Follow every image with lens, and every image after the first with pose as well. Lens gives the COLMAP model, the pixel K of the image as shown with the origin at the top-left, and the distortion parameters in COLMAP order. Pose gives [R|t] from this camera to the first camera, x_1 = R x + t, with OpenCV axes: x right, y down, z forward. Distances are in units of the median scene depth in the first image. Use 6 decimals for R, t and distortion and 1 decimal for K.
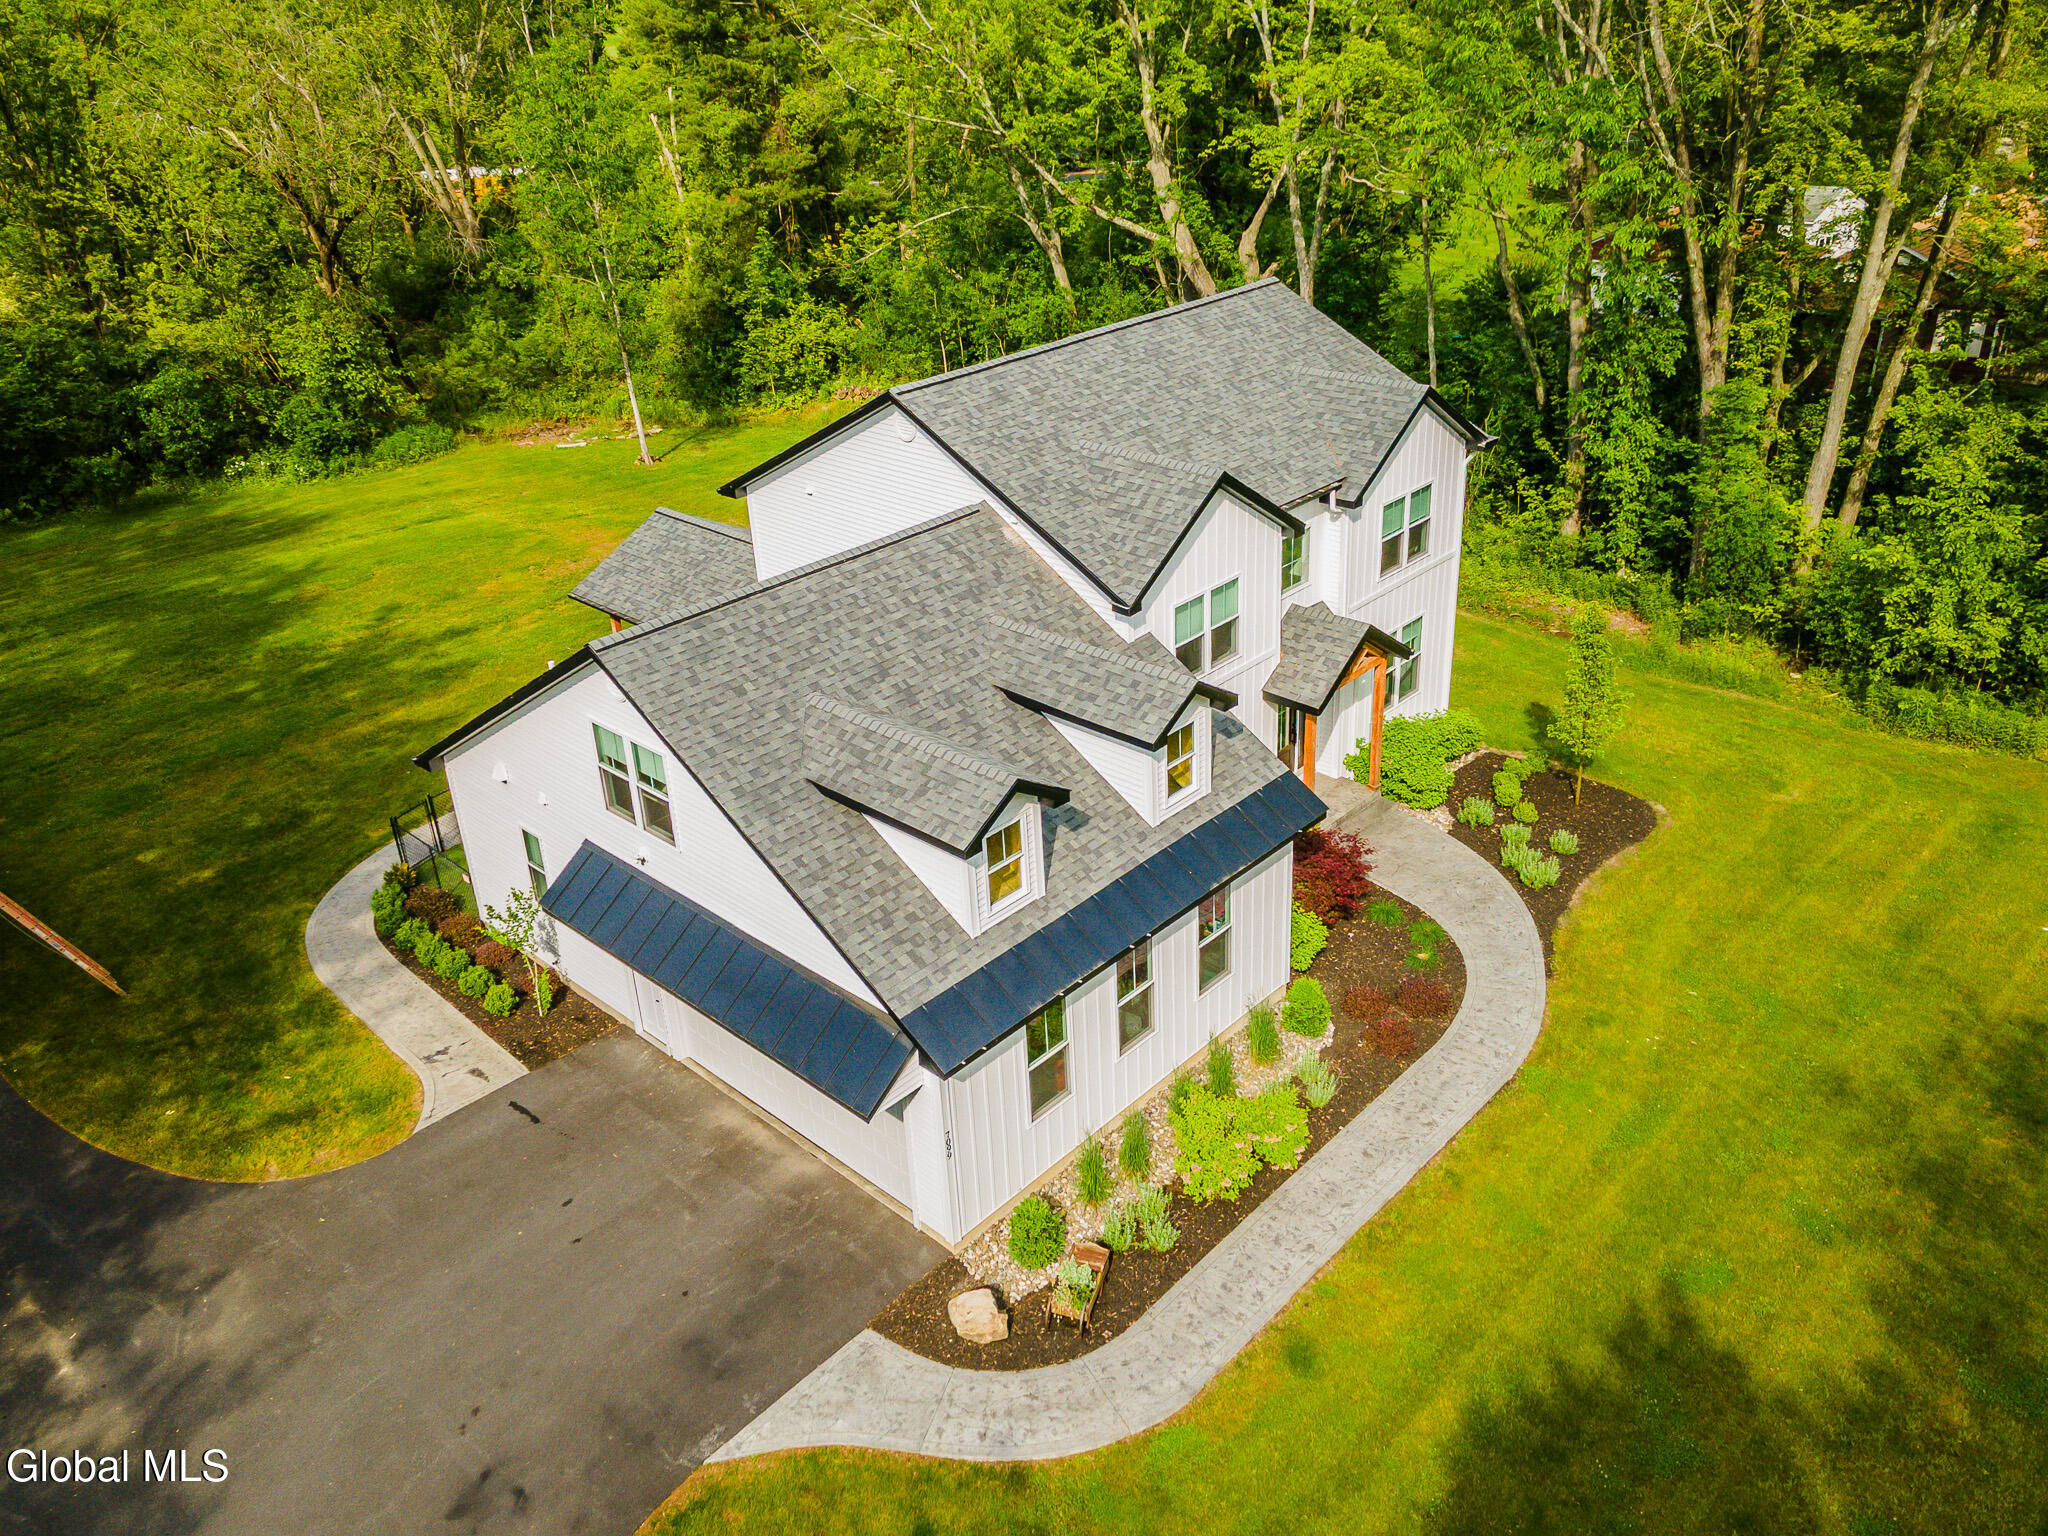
lens RADIAL K [[1464.7, 0, 1024.0], [0, 1464.7, 768.0], [0, 0, 1]] dist [0.030462, 0.000528]
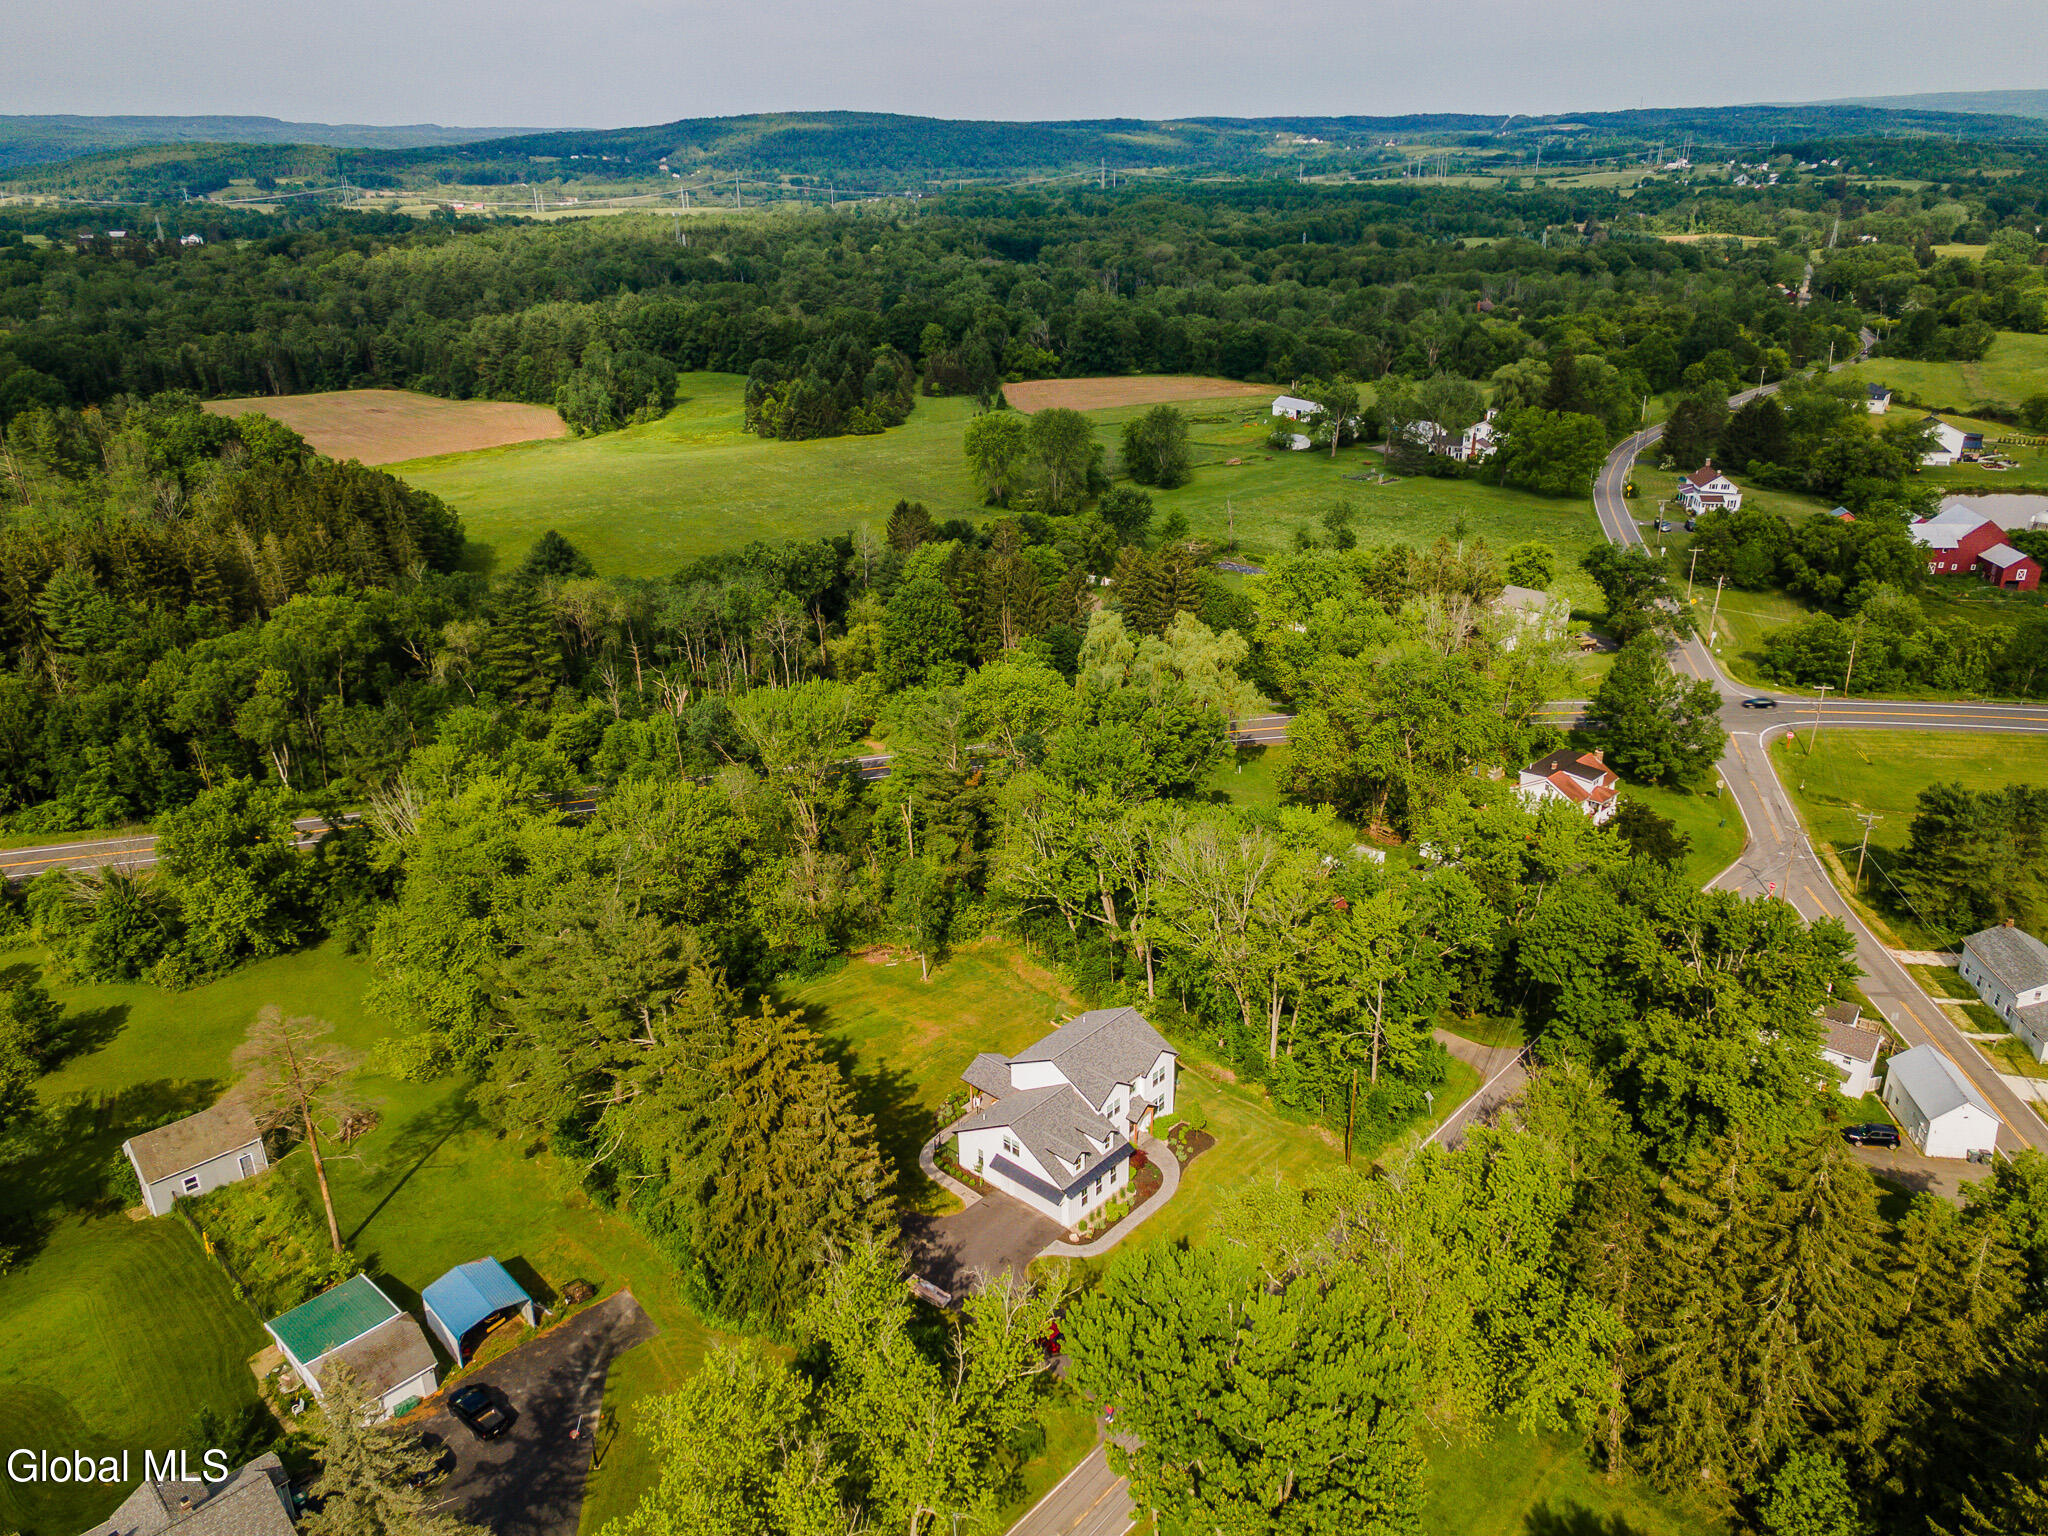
lens RADIAL K [[1464.7, 0, 1024.0], [0, 1464.7, 768.0], [0, 0, 1]] dist [0.030462, 0.000528]
pose [[0.998974, 0.023443, 0.038751, -0.463911], [-0.020013, 0.996038, -0.086646, -0.937942], [-0.040629, 0.085782, 0.995485, -4.694219]]
